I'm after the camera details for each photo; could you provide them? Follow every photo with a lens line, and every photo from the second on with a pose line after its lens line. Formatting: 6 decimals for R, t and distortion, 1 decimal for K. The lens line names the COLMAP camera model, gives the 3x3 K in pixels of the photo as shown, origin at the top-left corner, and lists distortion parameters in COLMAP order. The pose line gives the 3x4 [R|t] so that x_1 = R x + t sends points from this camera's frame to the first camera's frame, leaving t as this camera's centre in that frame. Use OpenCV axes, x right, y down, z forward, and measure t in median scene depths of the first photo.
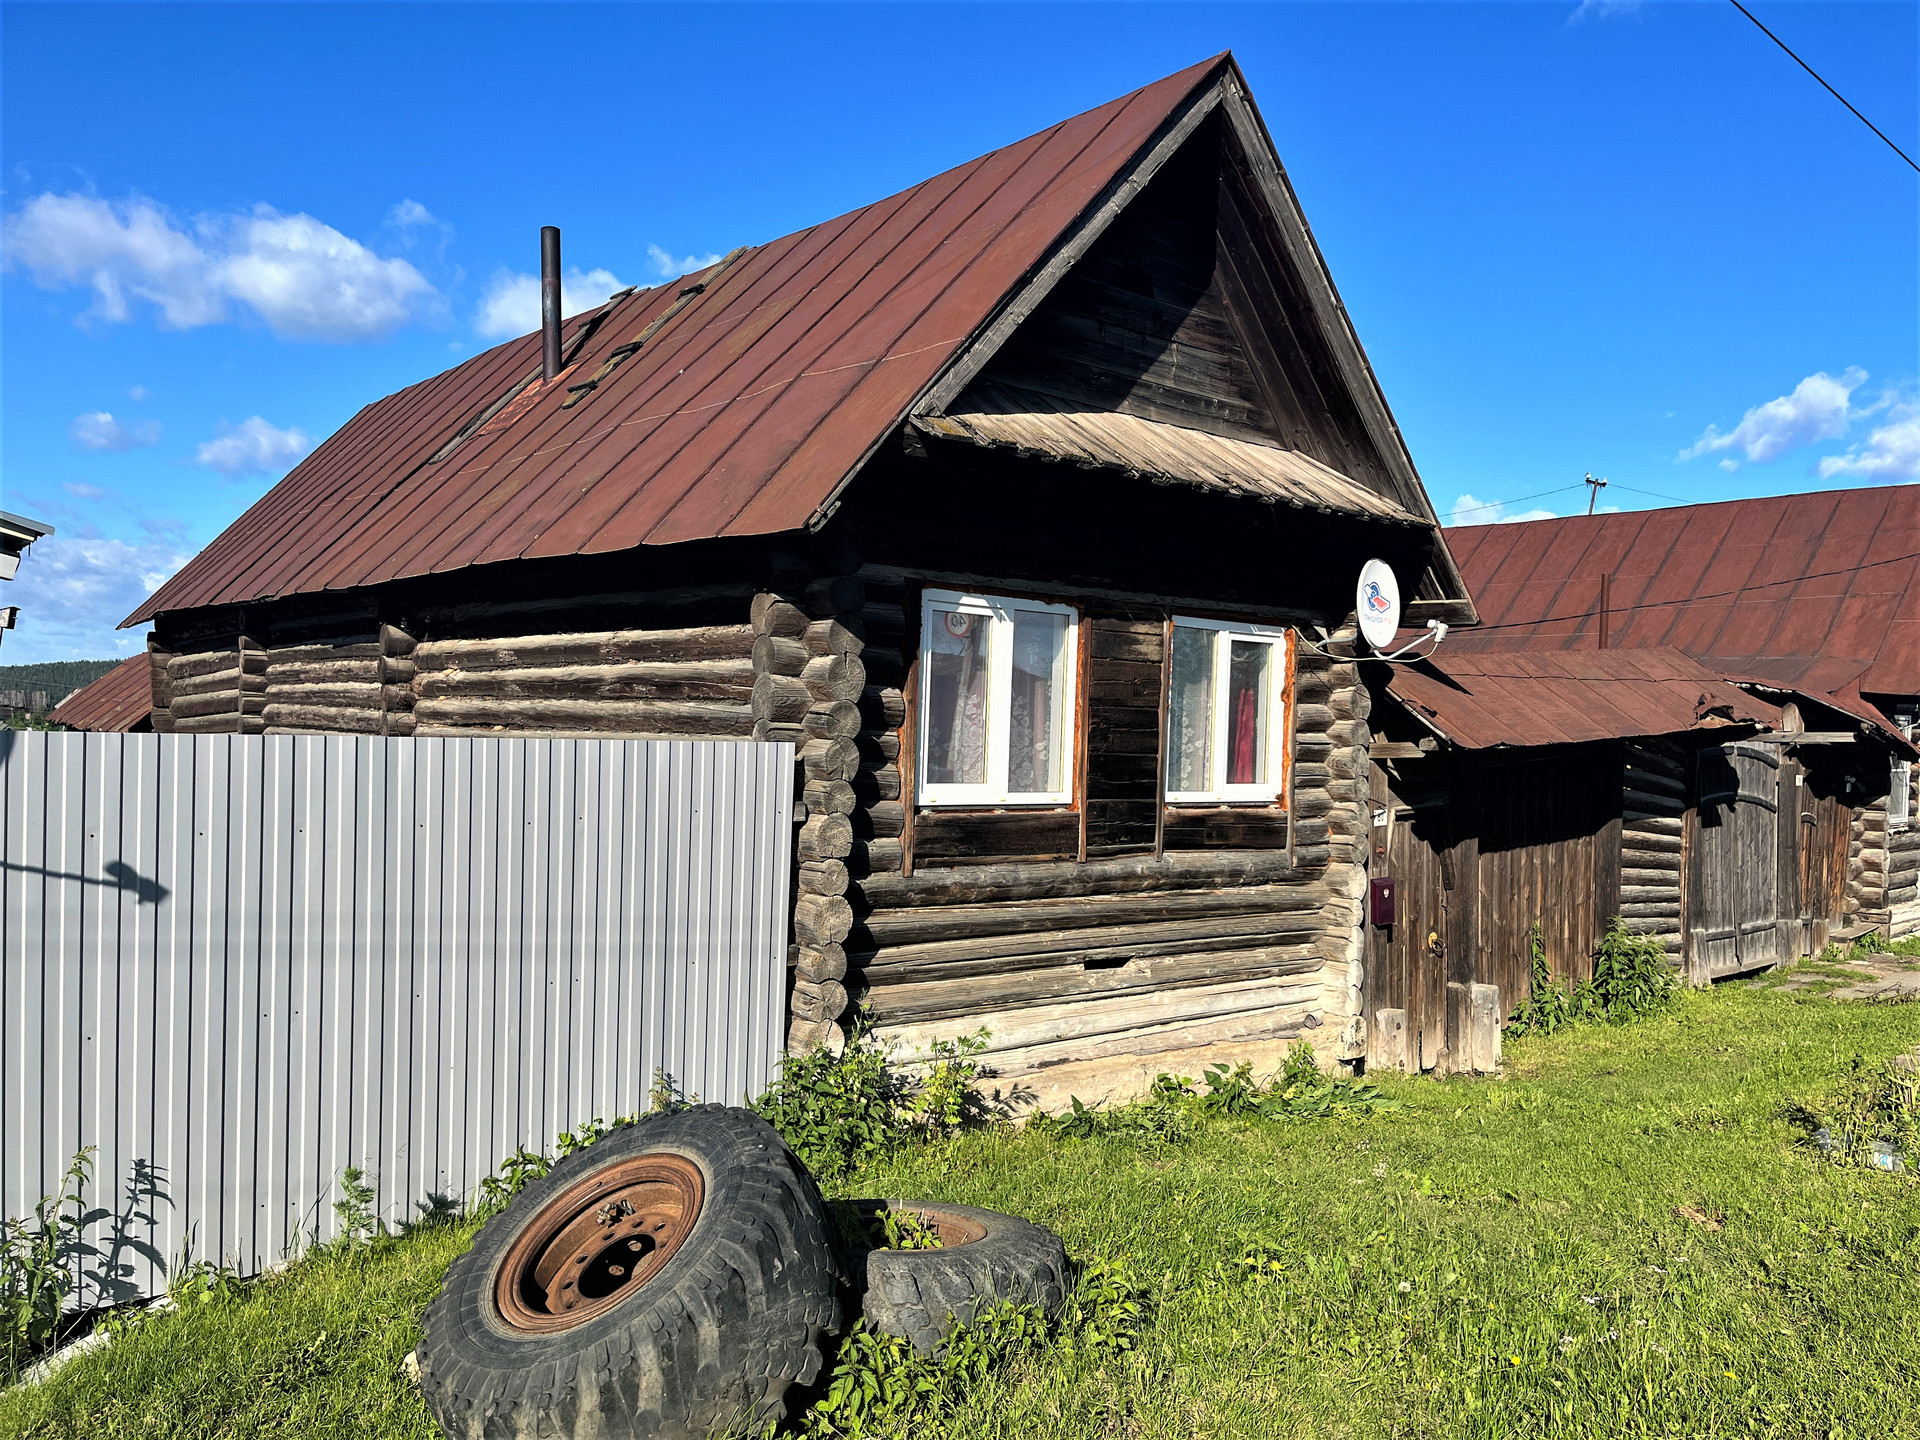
lens RADIAL K [[1451.2, 0, 973.4], [0, 1451.2, 725.8], [0, 0, 1]] dist [0.060106, -0.080111]
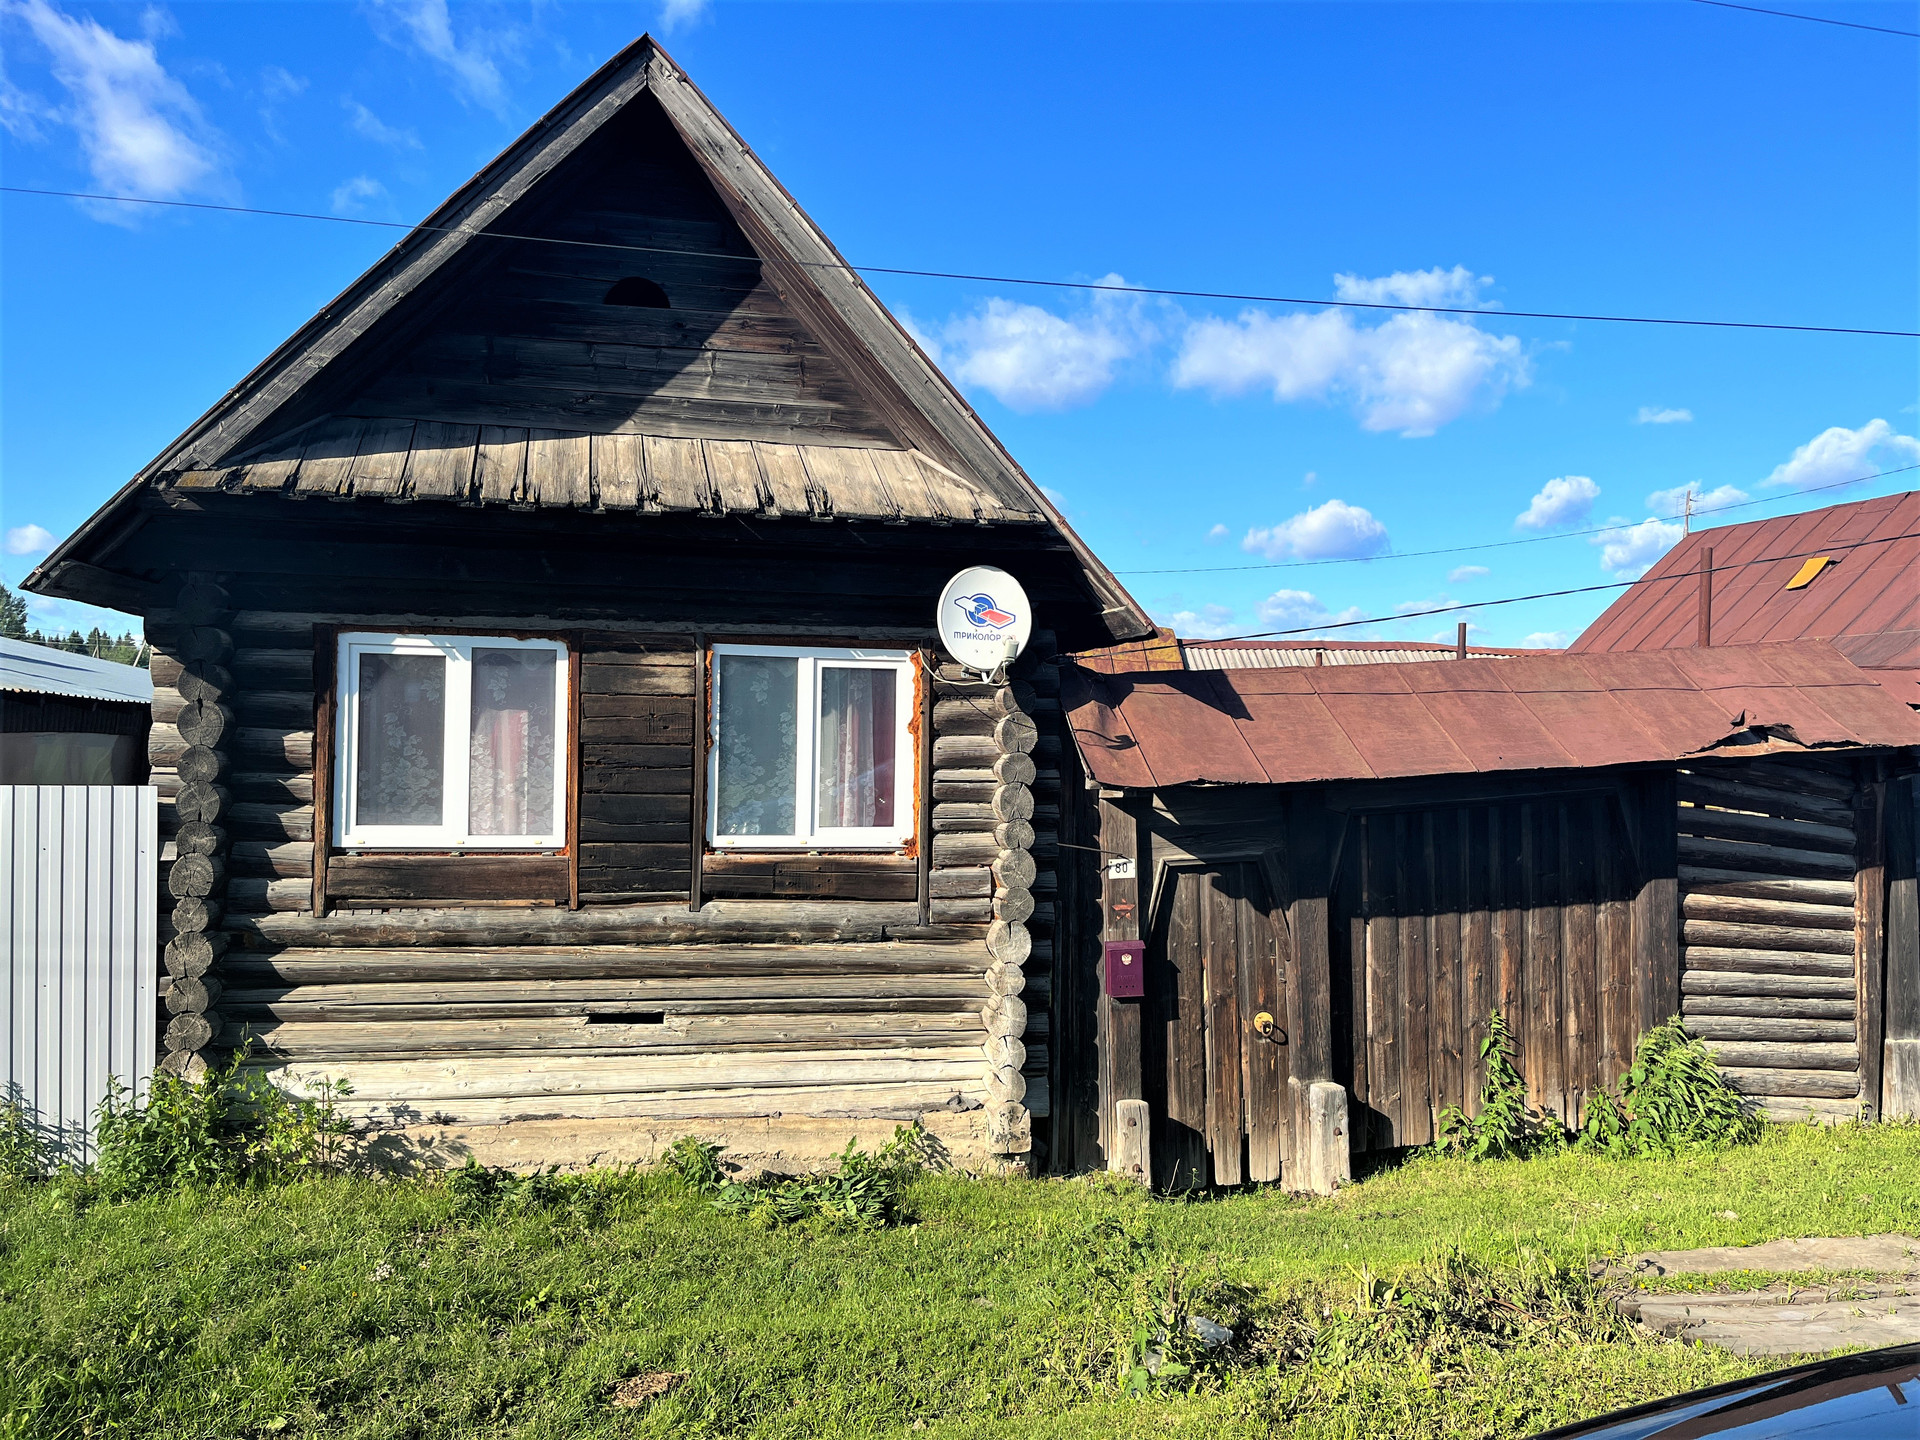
lens RADIAL K [[1451.2, 0, 978.6], [0, 1451.2, 730.3], [0, 0, 1]] dist [0.060106, -0.080111]
pose [[0.876469, -0.020186, -0.481034, 0.701460], [0.011216, 0.999706, -0.021514, 0.000324], [0.481327, 0.013461, 0.876438, 0.262682]]
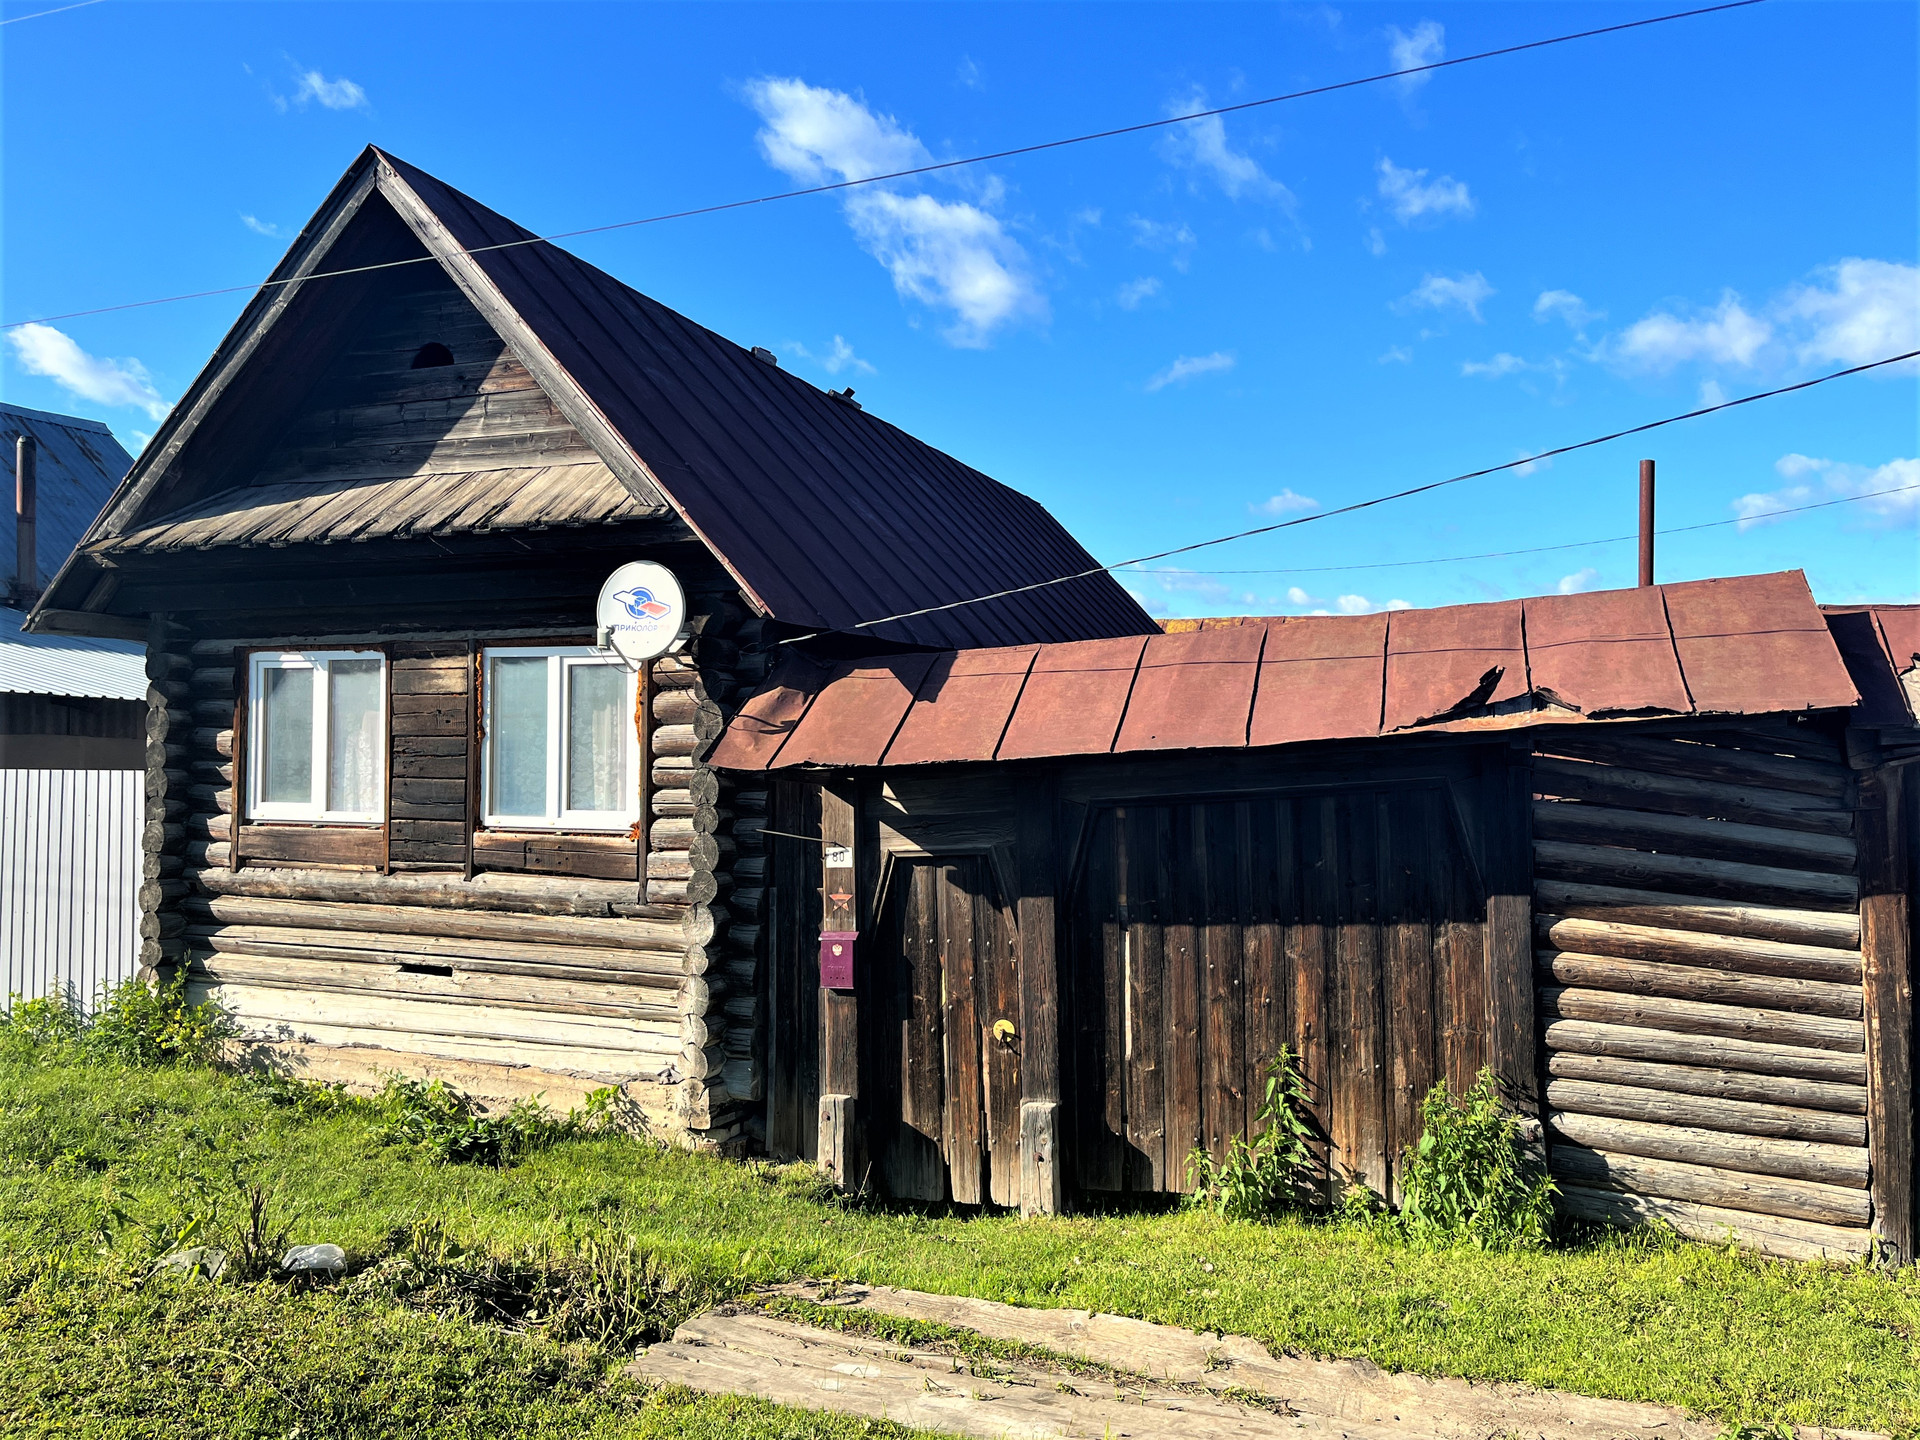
lens RADIAL K [[1451.2, 0, 970.1], [0, 1451.2, 726.2], [0, 0, 1]] dist [0.060106, -0.080111]
pose [[0.486922, -0.048258, -0.872111, 1.188860], [0.005928, 0.998632, -0.051949, 0.036354], [0.873426, 0.020125, 0.486542, 0.764673]]
